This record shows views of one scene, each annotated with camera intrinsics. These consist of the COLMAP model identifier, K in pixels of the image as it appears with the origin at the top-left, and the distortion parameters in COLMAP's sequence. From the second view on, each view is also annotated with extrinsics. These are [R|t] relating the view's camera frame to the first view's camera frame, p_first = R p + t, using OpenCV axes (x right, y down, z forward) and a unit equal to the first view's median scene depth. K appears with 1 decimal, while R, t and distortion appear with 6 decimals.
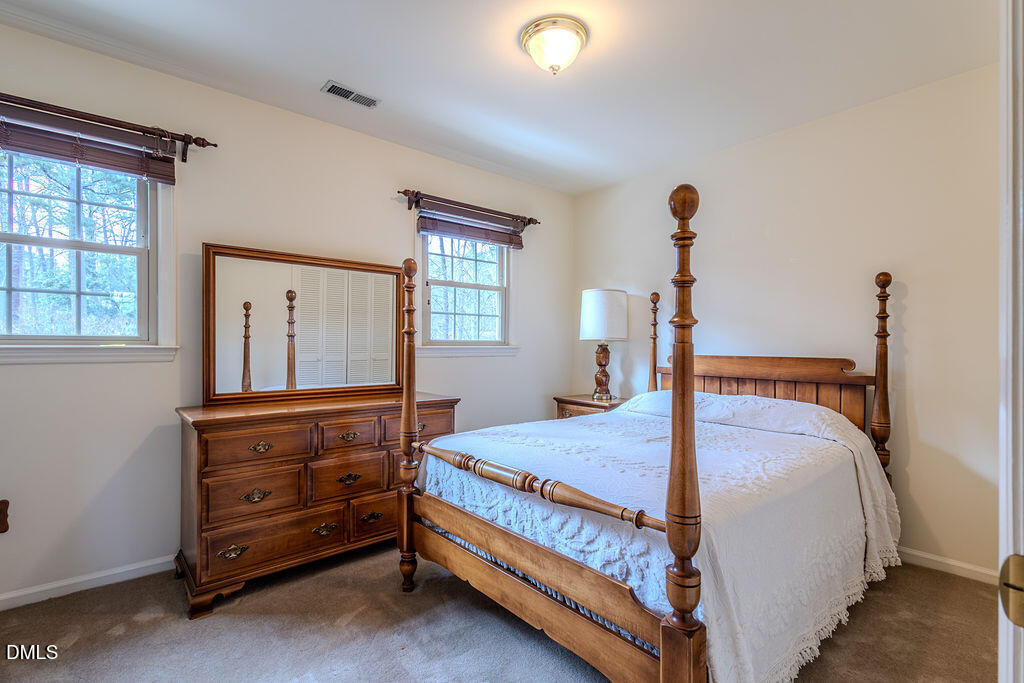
lens RADIAL K [[468.9, 0, 509.8], [0, 468.9, 345.4], [0, 0, 1]] dist [0.001080, -0.000727]
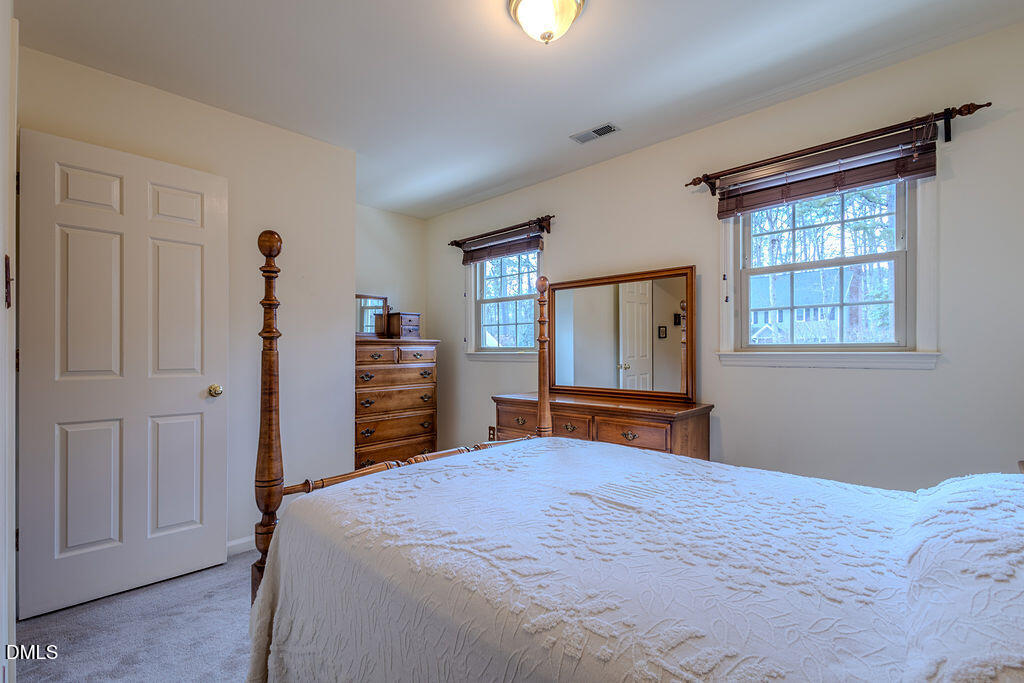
lens RADIAL K [[468.9, 0, 494.1], [0, 468.9, 351.9], [0, 0, 1]] dist [0.001080, -0.000727]
pose [[0.085214, -0.002299, -0.996360, 0.526290], [0.002096, 0.999996, -0.002128, 0.001532], [0.996360, -0.001907, 0.085218, 0.438852]]
